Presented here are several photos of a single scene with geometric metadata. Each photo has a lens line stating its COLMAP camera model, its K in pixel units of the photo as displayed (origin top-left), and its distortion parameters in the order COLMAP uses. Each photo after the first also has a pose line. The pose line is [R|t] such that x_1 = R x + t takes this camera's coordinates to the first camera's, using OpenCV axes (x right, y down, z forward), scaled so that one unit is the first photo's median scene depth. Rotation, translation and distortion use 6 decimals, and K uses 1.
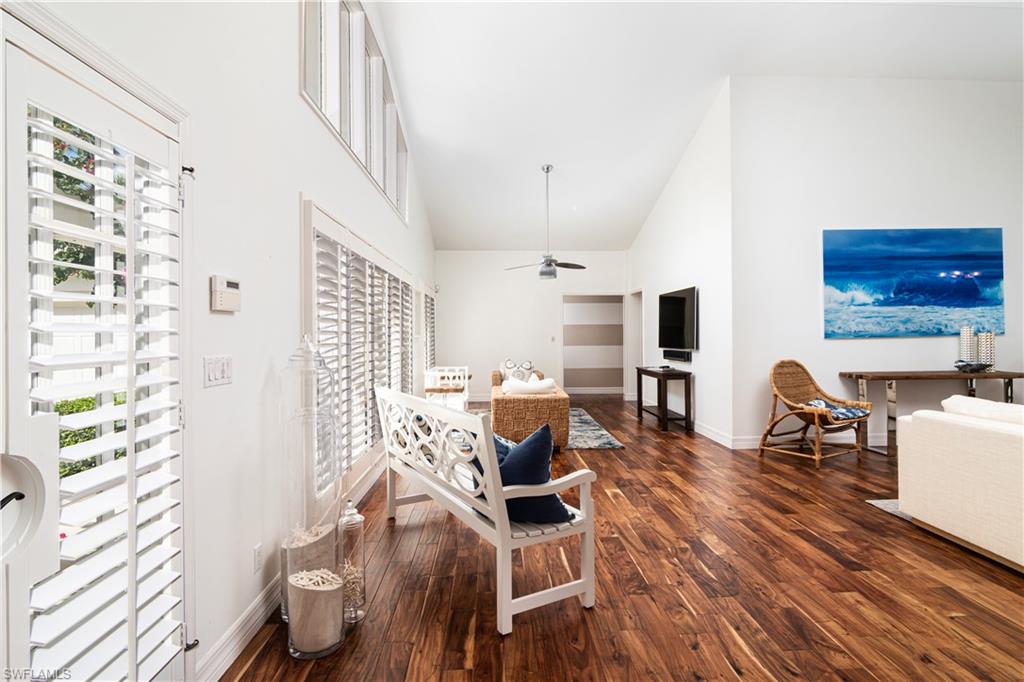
lens RADIAL K [[537.2, 0, 512.4], [0, 537.2, 335.6], [0, 0, 1]] dist [0.003551, 0.000247]
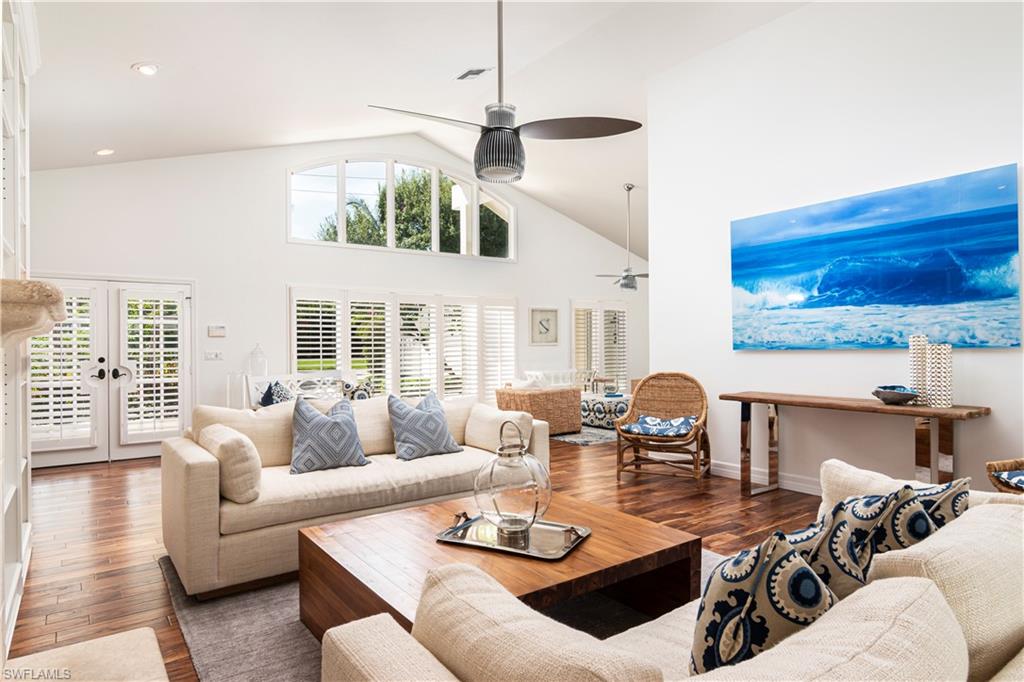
lens RADIAL K [[587.6, 0, 512.0], [0, 587.6, 342.3], [0, 0, 1]] dist [0.010333, 0.000504]
pose [[0.551640, 0.005214, -0.834066, 1.153217], [0.002696, 0.999964, 0.008034, -0.014850], [0.834078, -0.006681, 0.551606, 0.200386]]
